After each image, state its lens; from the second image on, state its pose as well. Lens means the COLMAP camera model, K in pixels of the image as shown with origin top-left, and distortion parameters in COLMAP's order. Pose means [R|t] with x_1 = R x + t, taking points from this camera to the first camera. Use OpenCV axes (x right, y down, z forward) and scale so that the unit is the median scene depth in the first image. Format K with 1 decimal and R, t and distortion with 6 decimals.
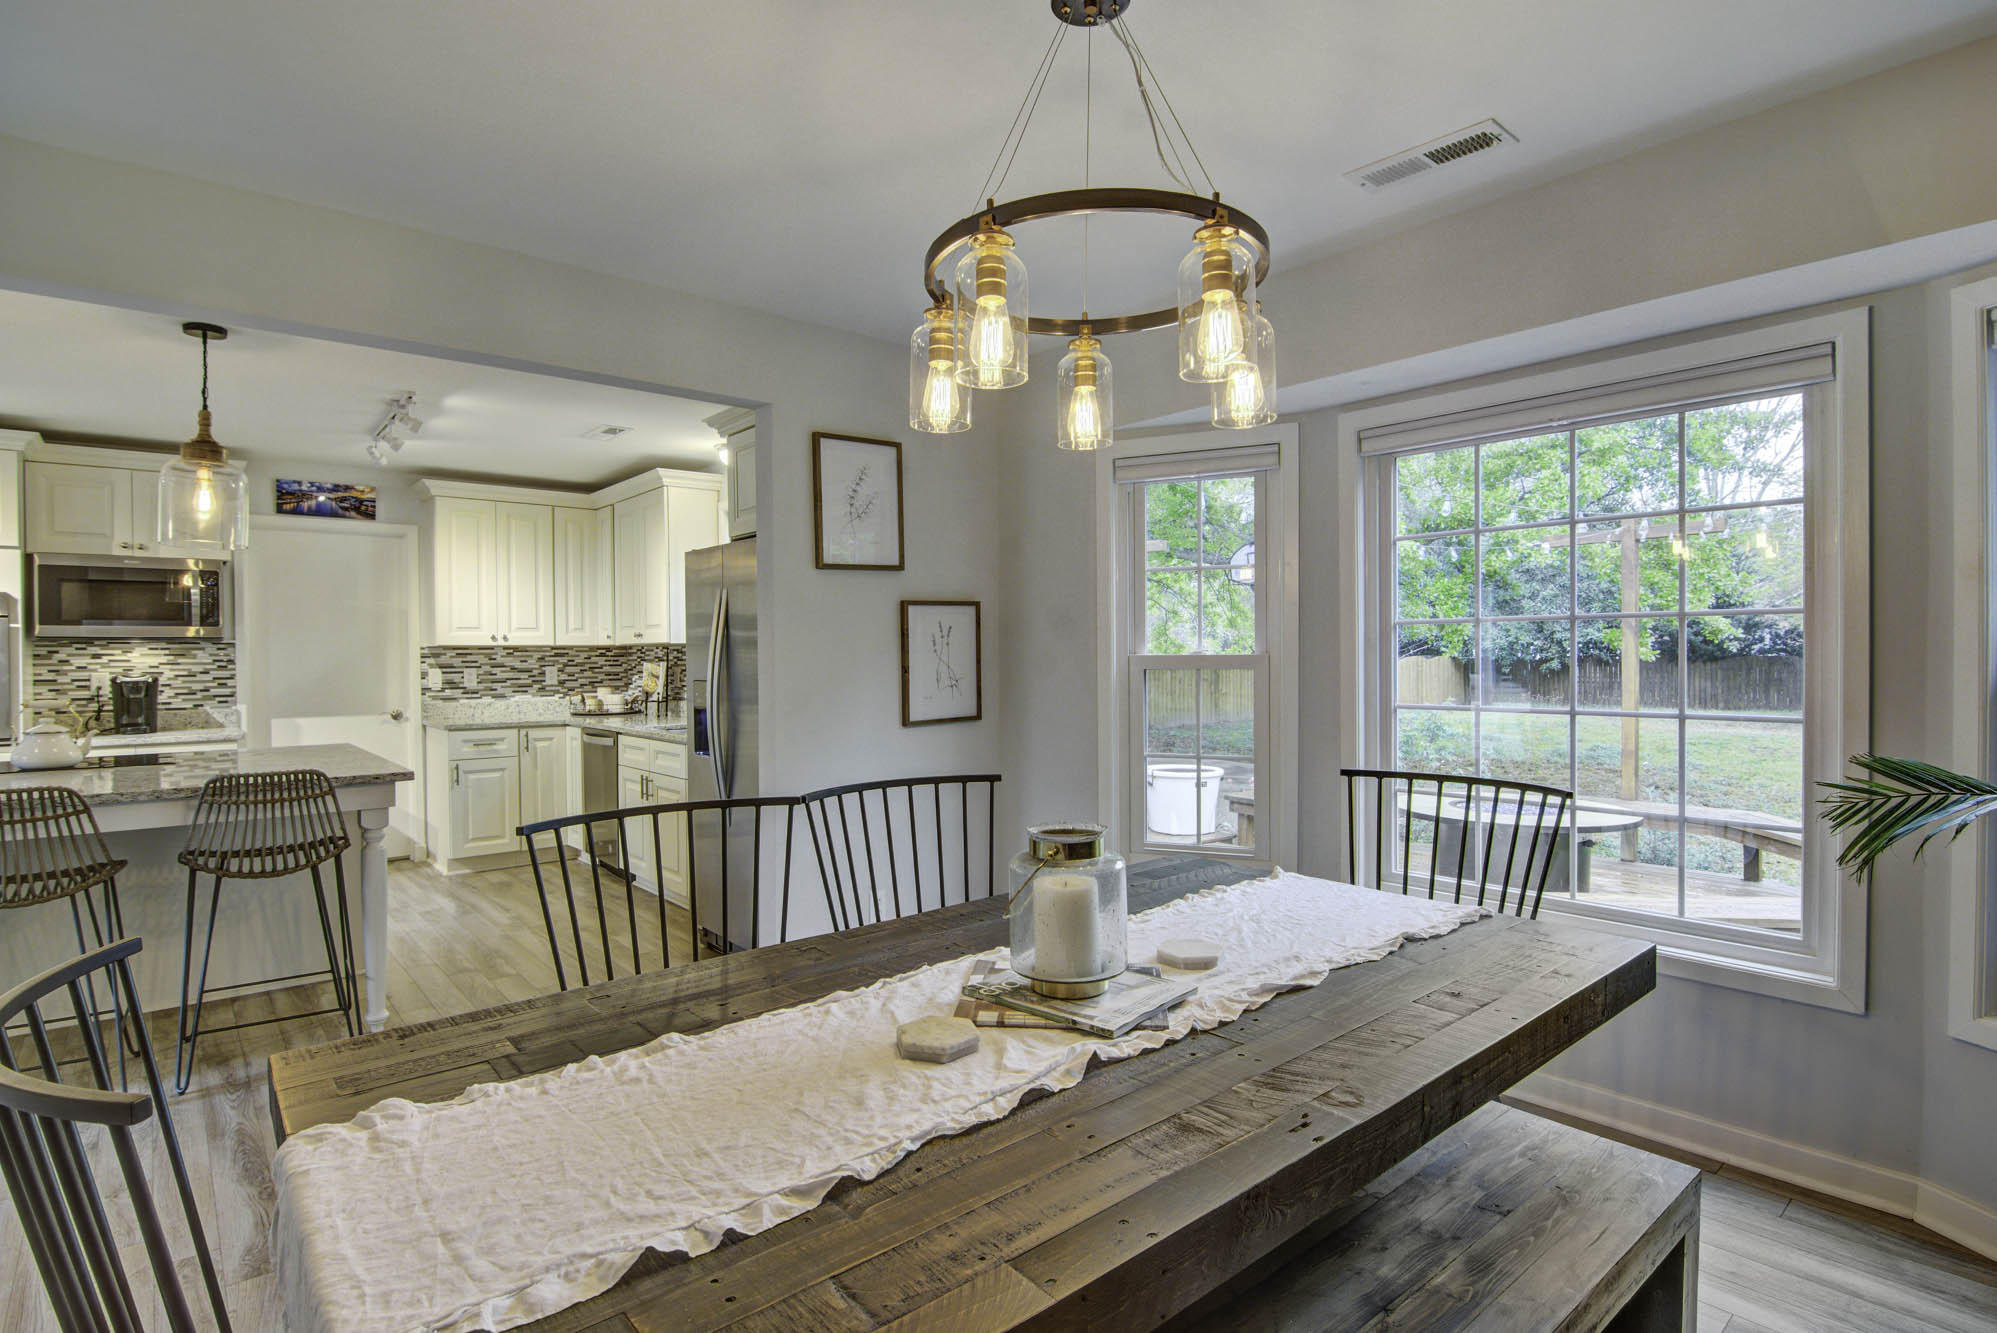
lens RADIAL K [[994.8, 0, 998.5], [0, 994.8, 666.5], [0, 0, 1]] dist [-0.001920, -0.019499]
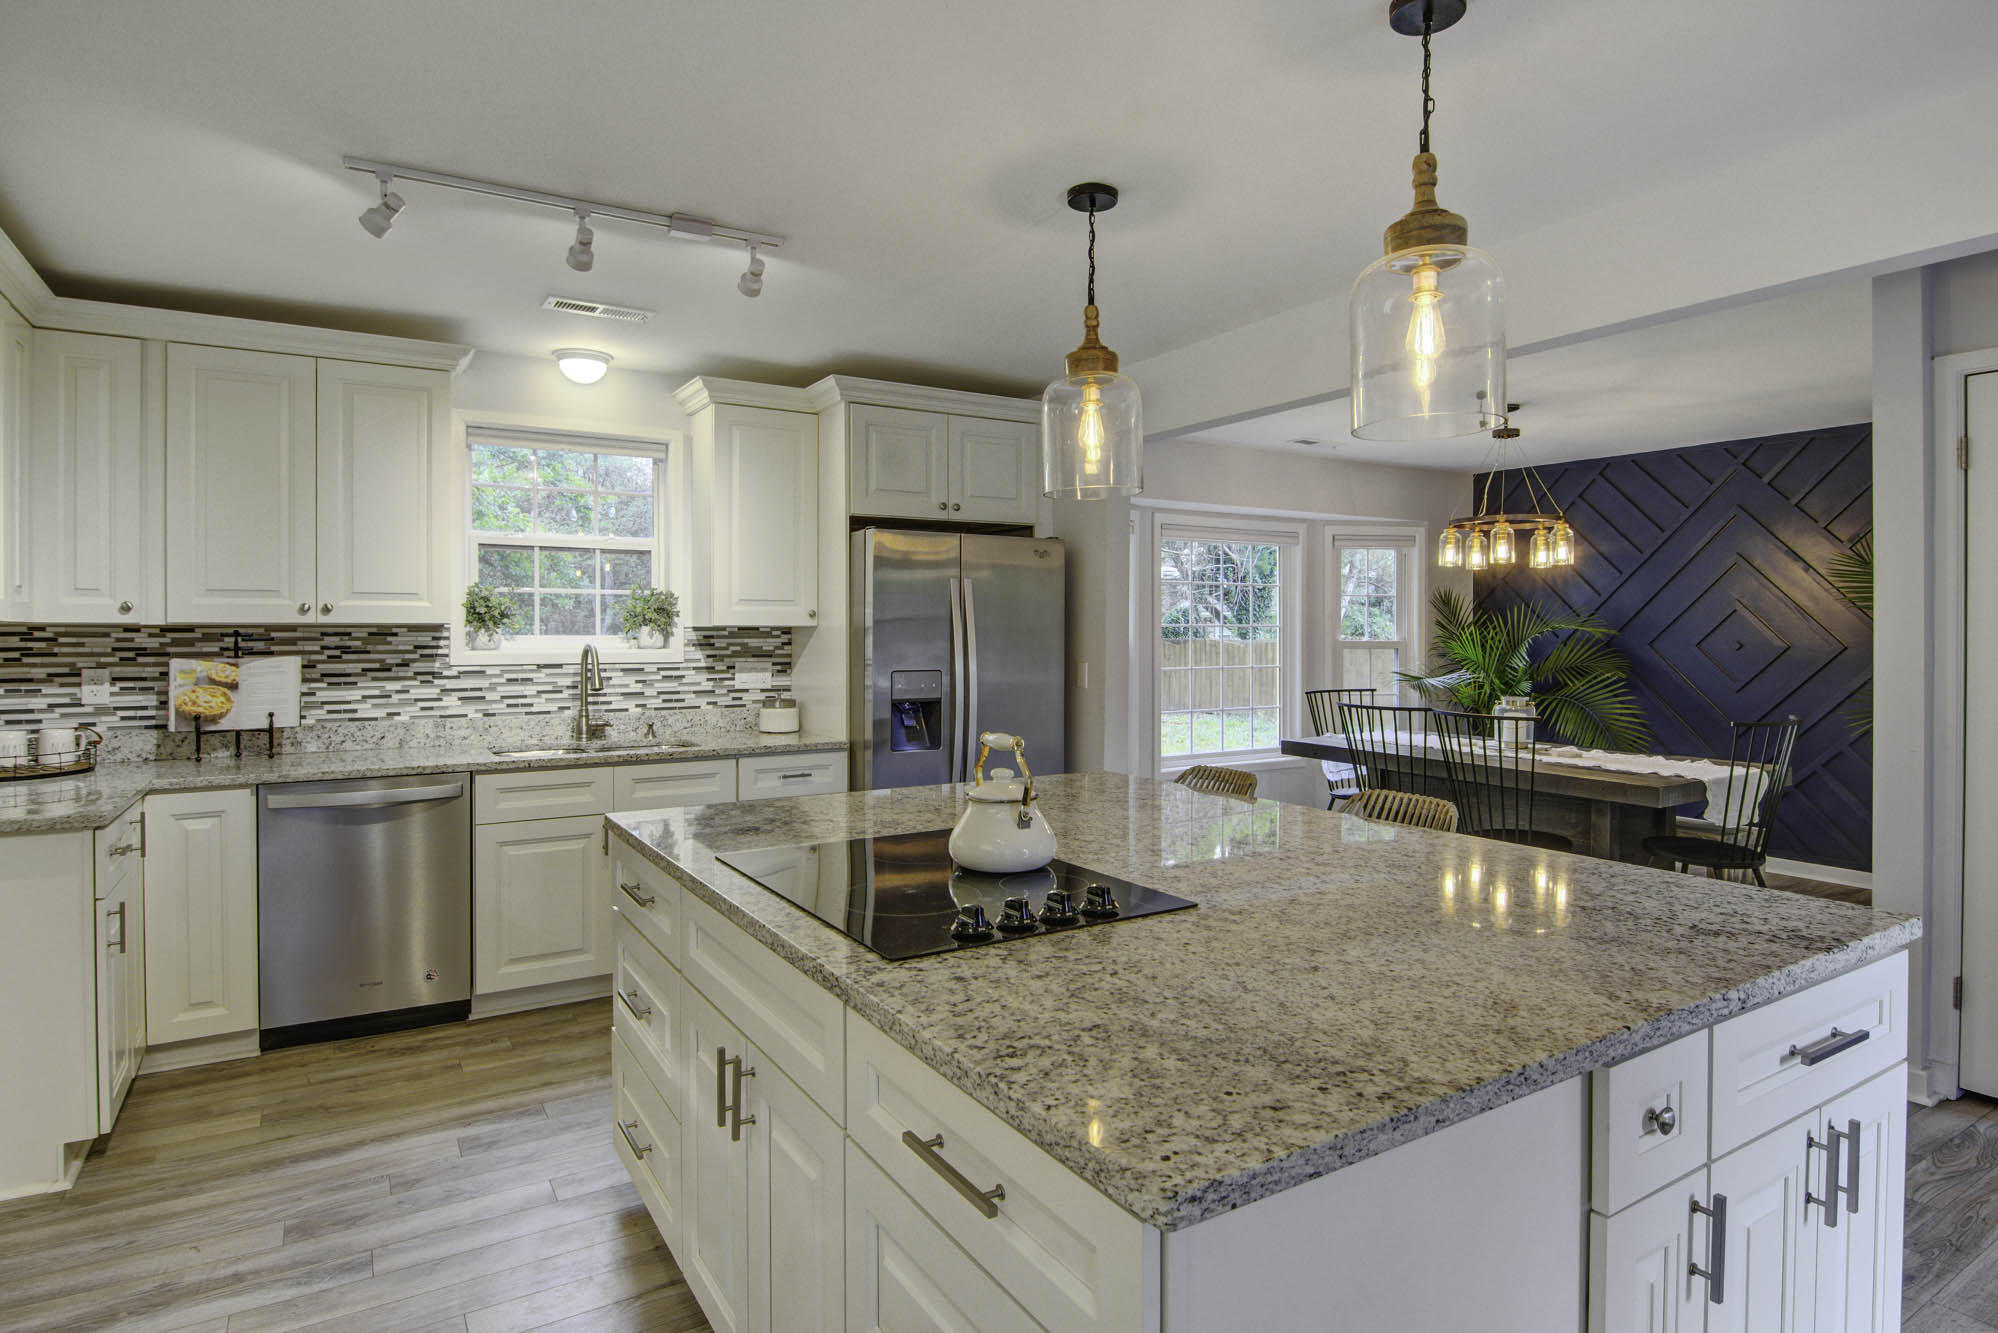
lens RADIAL K [[1070.6, 0, 989.9], [0, 1070.6, 634.2], [0, 0, 1]] dist [-0.005350, -0.014340]
pose [[0.152707, 0.007453, 0.988243, -0.902091], [0.011447, 0.999891, -0.009310, -0.007453], [-0.988205, 0.012734, 0.152605, 0.543471]]
